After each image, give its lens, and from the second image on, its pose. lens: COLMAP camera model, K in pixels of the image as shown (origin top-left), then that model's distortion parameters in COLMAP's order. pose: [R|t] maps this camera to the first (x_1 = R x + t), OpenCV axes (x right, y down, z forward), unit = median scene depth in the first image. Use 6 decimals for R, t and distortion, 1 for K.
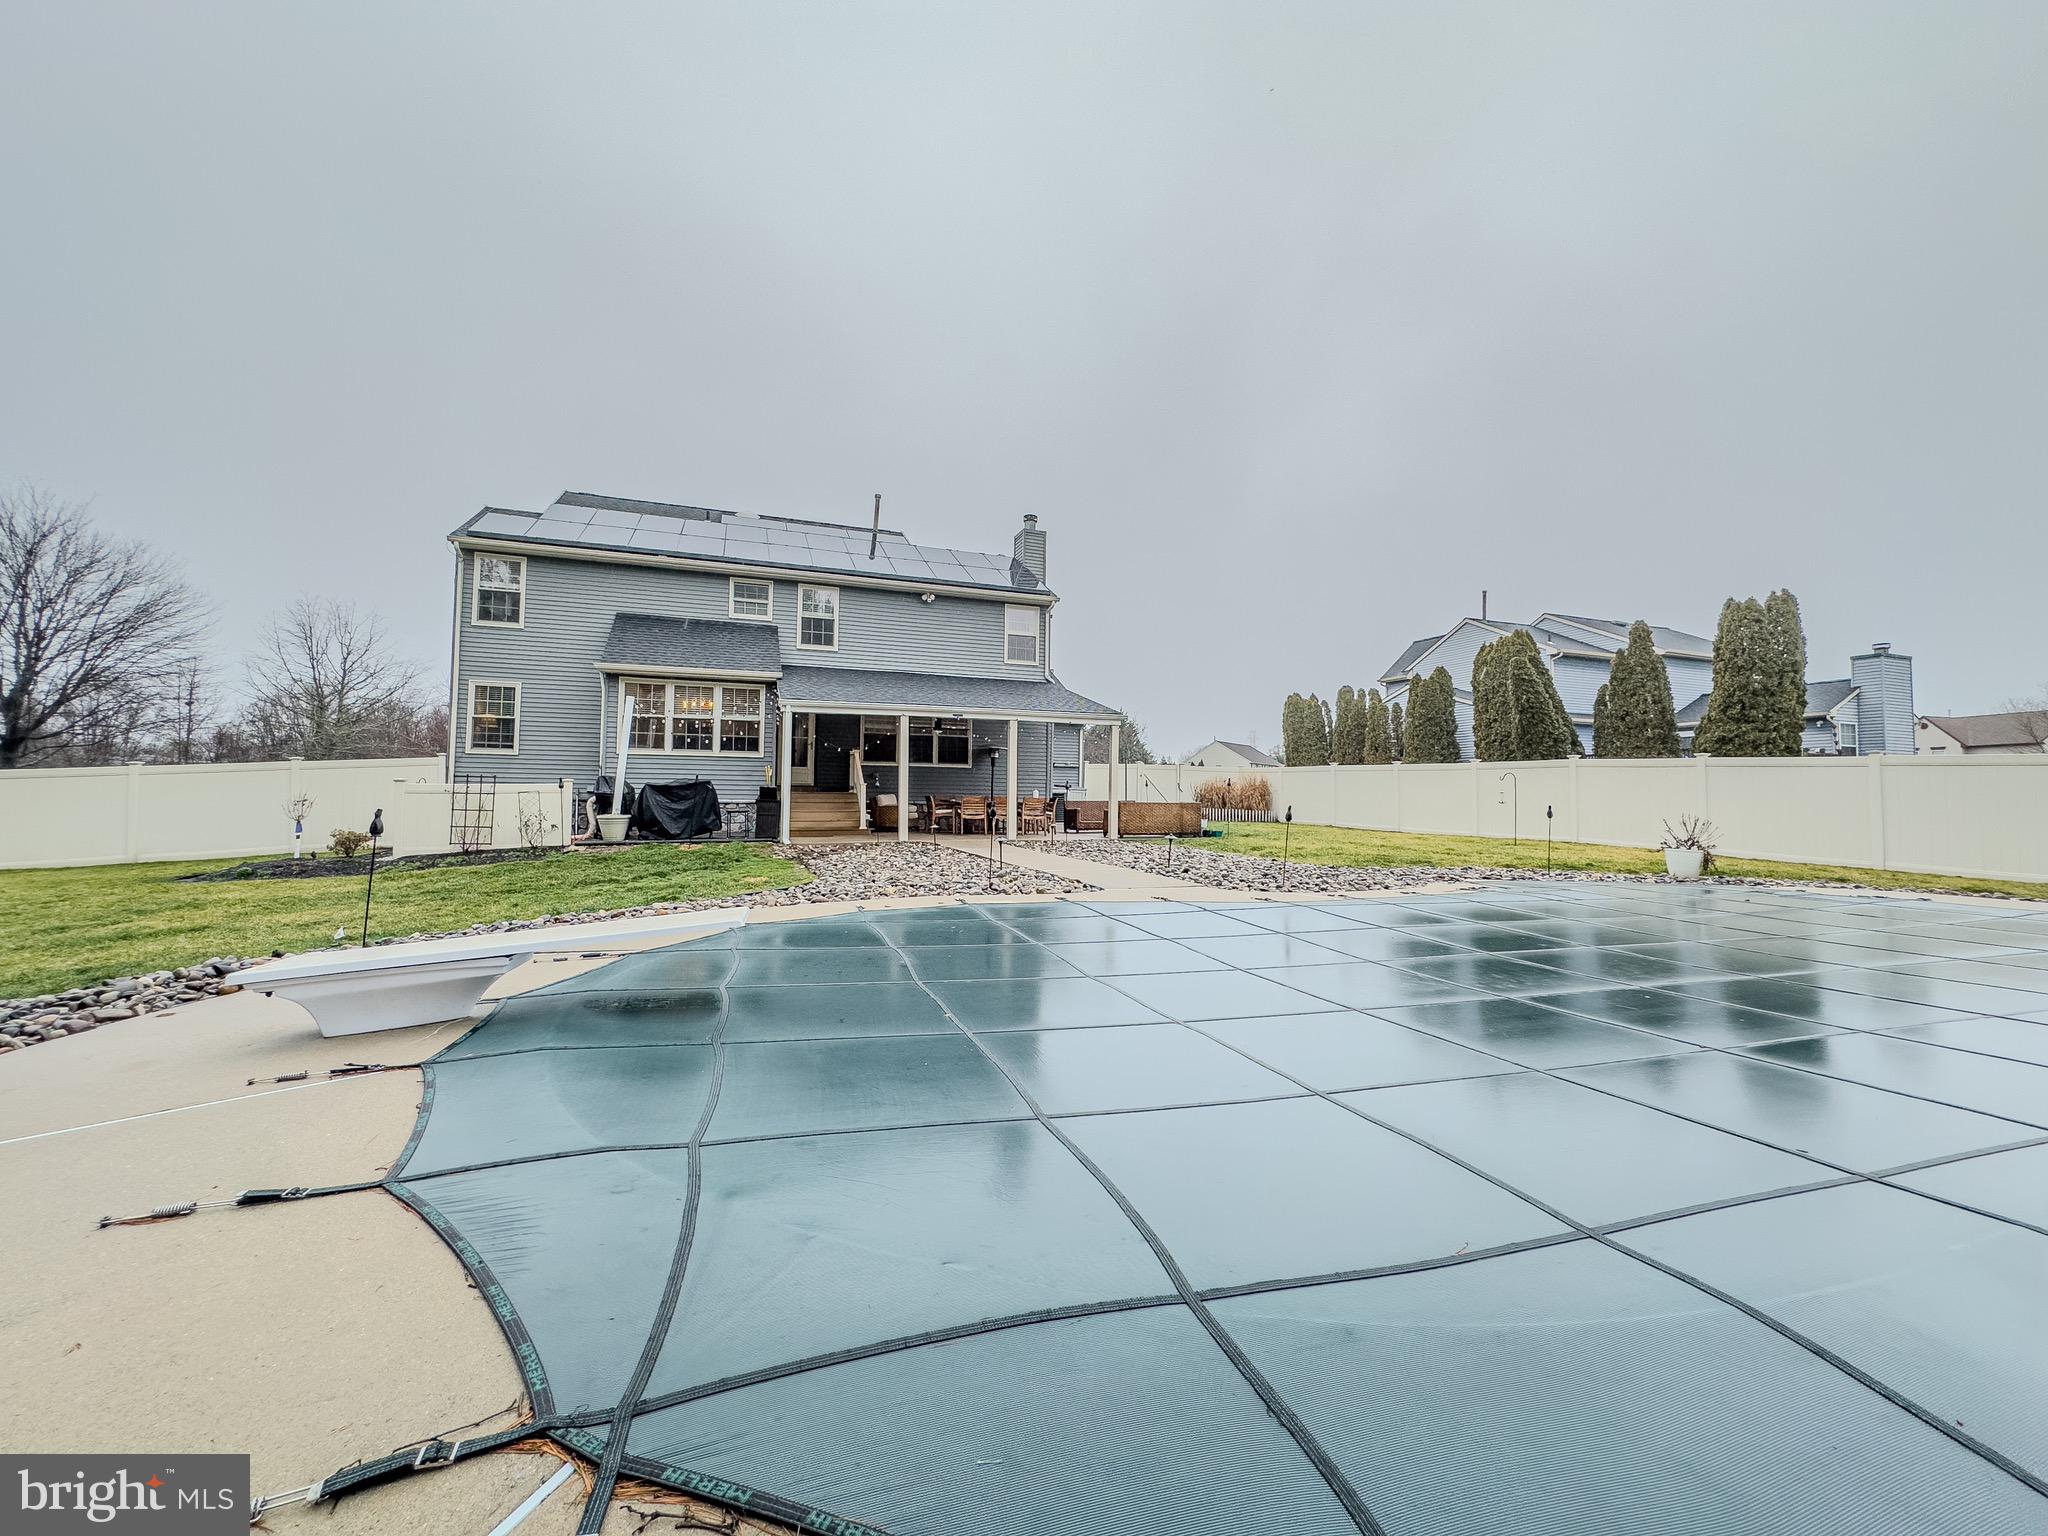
lens RADIAL K [[820.4, 0, 1025.9], [0, 820.4, 762.2], [0, 0, 1]] dist [-0.000648, -0.000114]
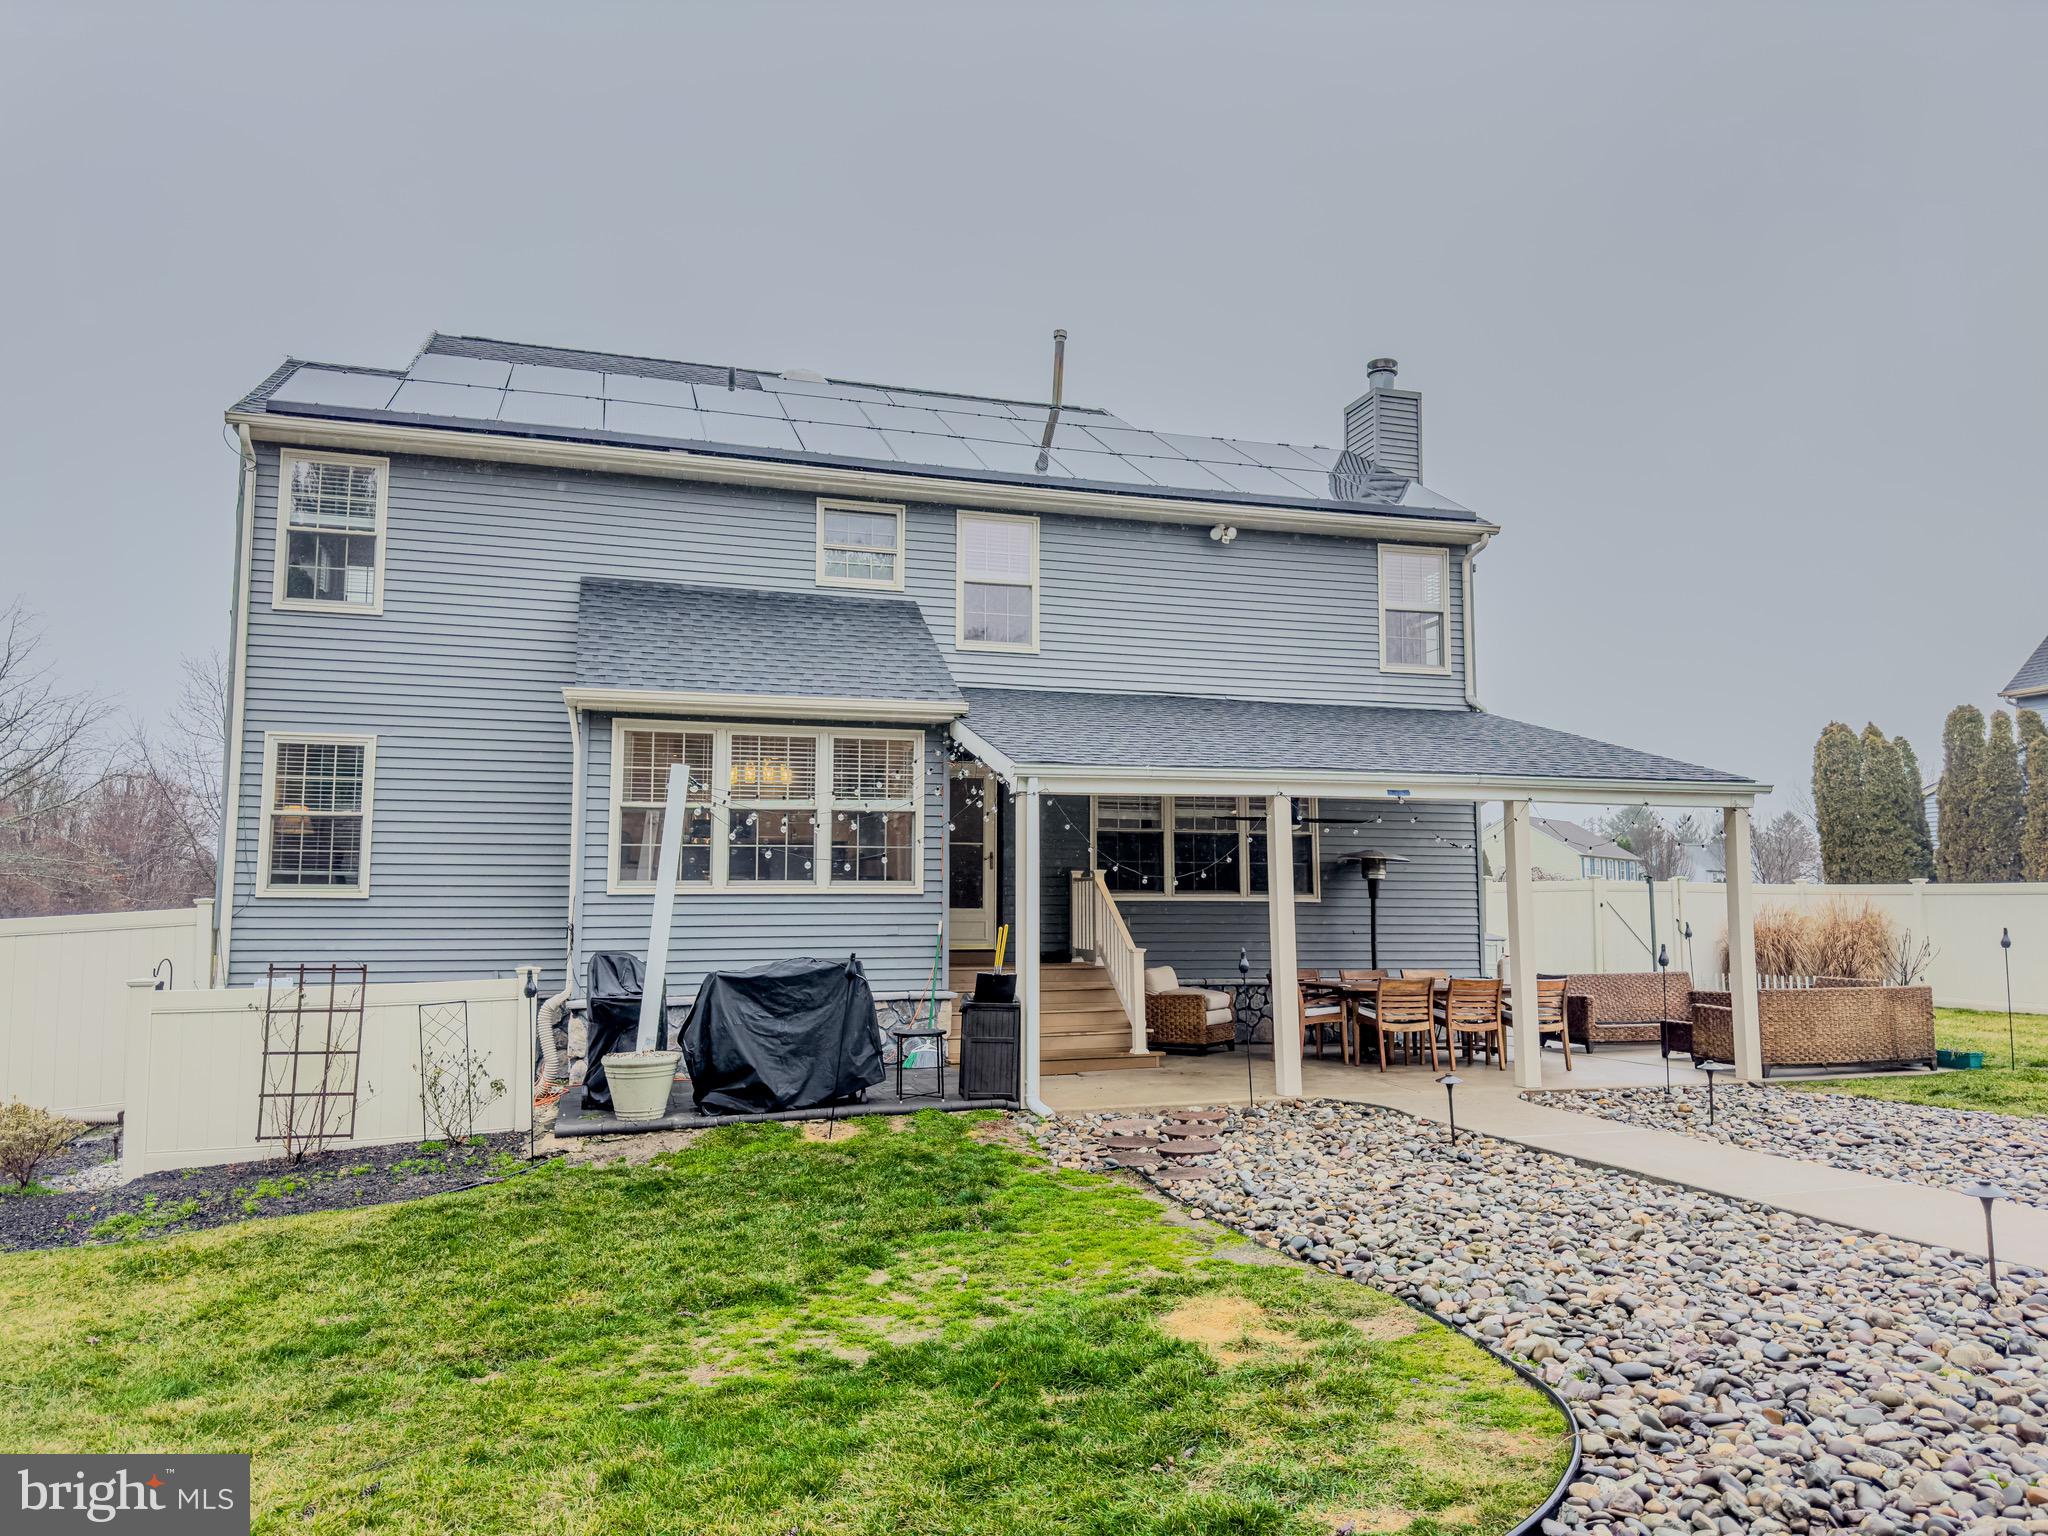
lens RADIAL K [[1438.3, 0, 1027.2], [0, 1438.3, 770.5], [0, 0, 1]] dist [0.121015, -0.179233]
pose [[0.998363, -0.018437, -0.054148, -0.220043], [0.015255, 0.998165, -0.058600, -0.026020], [0.055129, 0.057678, 0.996812, 0.227153]]
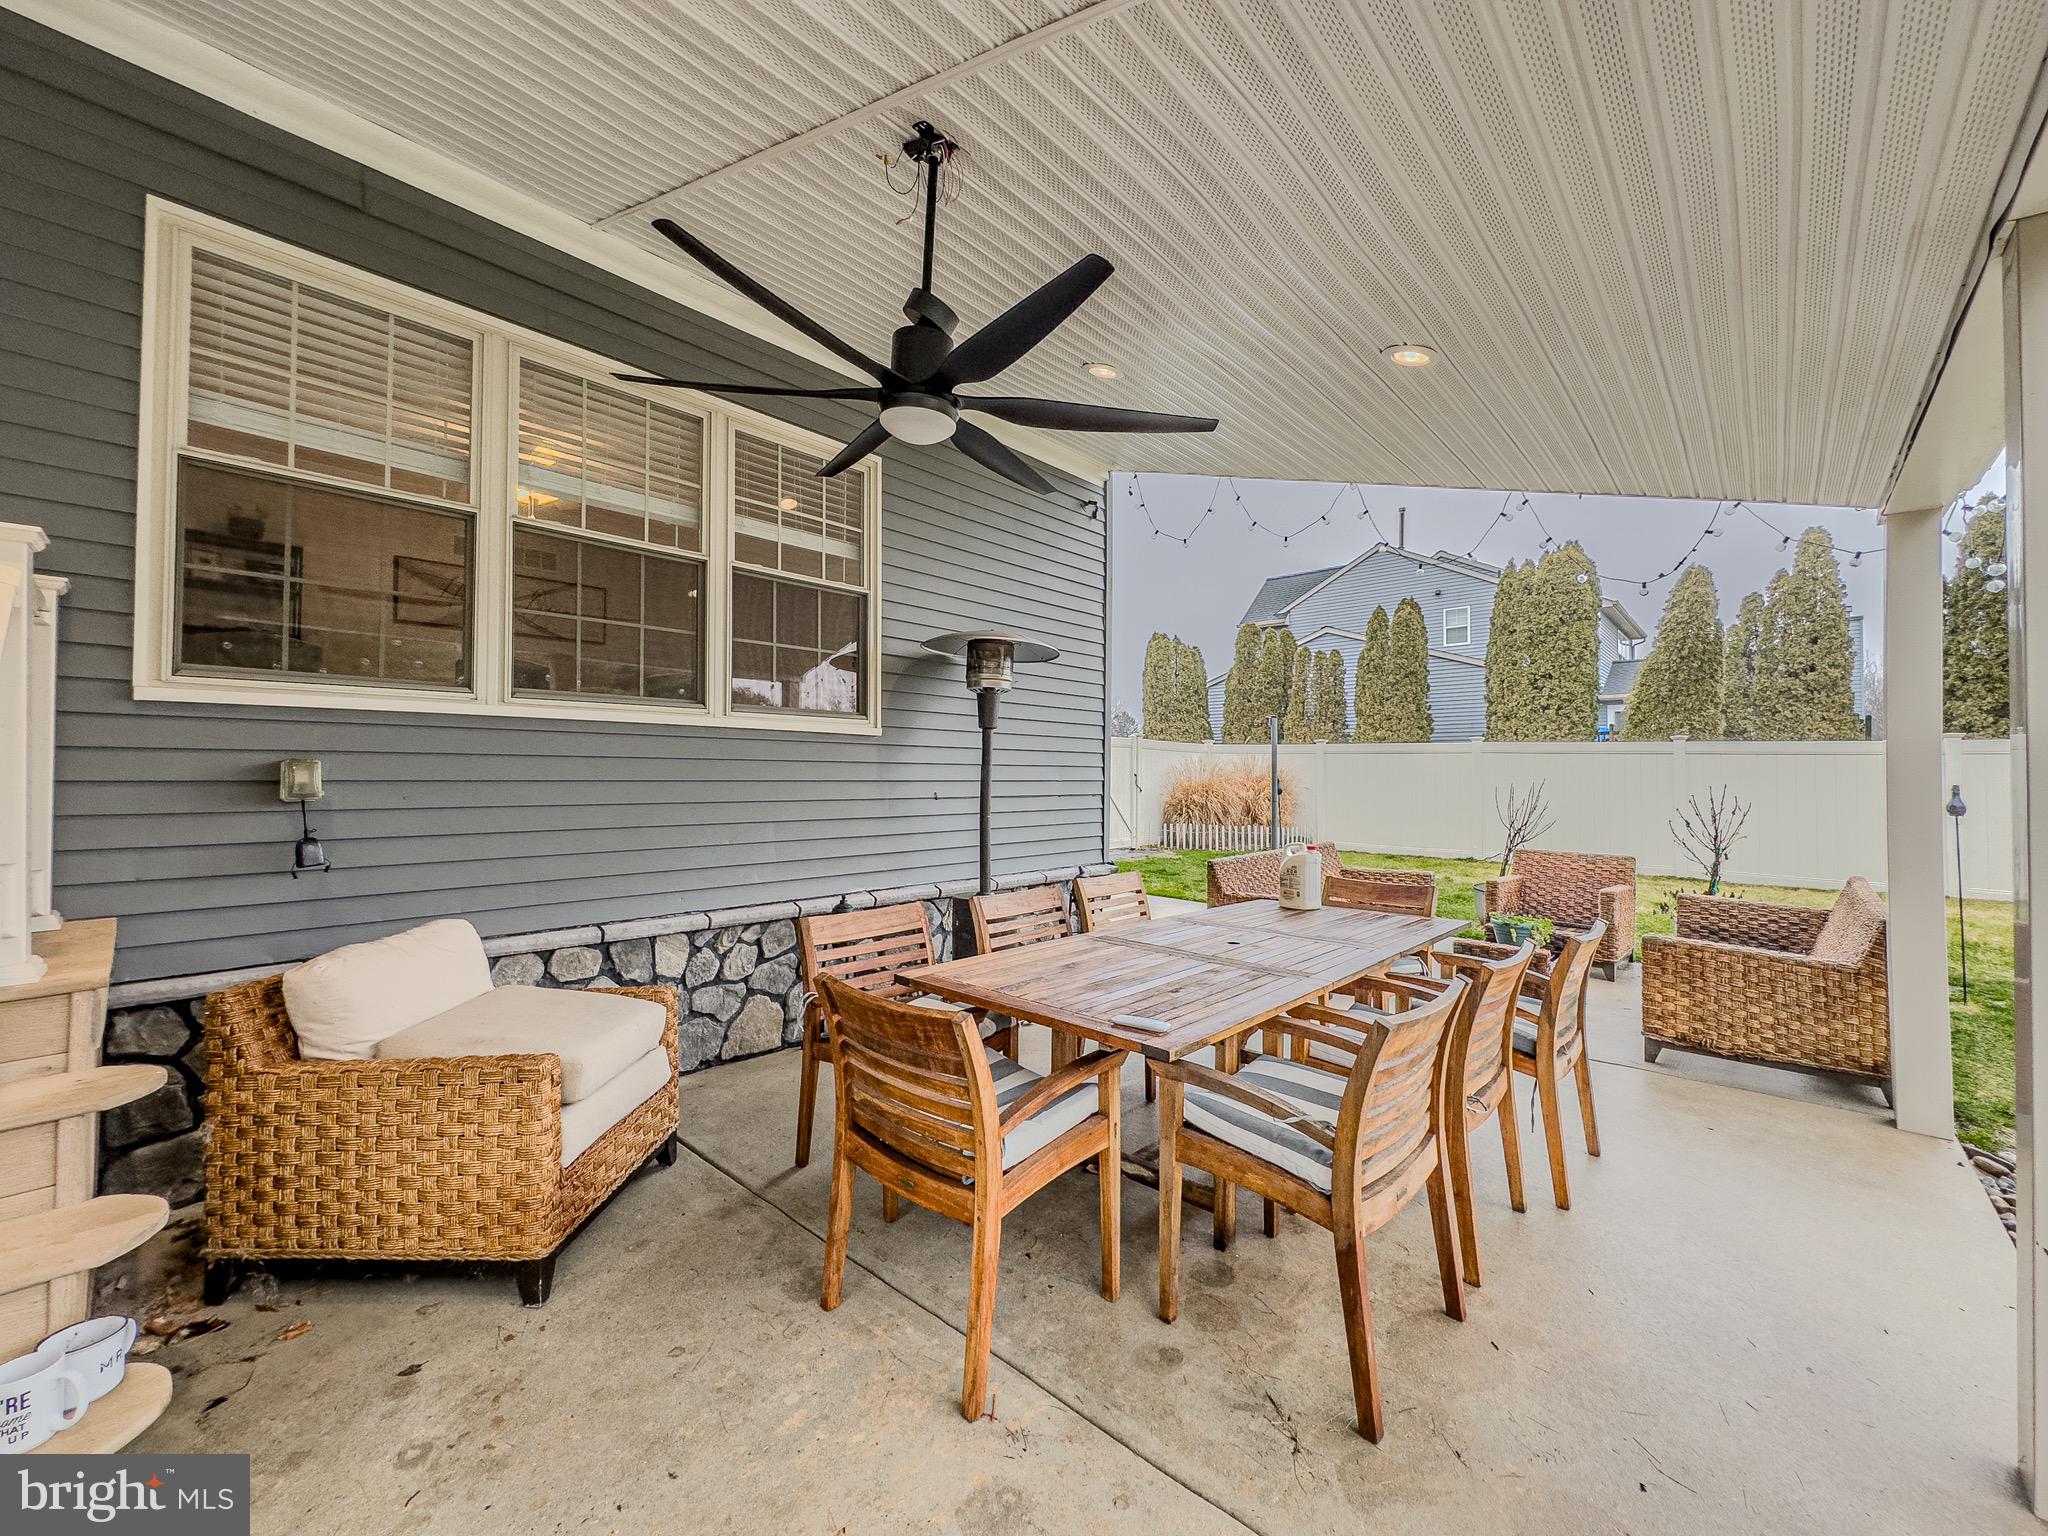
lens RADIAL K [[820.4, 0, 1025.9], [0, 820.4, 762.2], [0, 0, 1]] dist [-0.000648, -0.000114]
pose [[0.889950, 0.000330, 0.456058, -0.157847], [-0.014401, 0.999521, 0.027378, 0.008334], [-0.455831, -0.030933, 0.889529, 0.942298]]
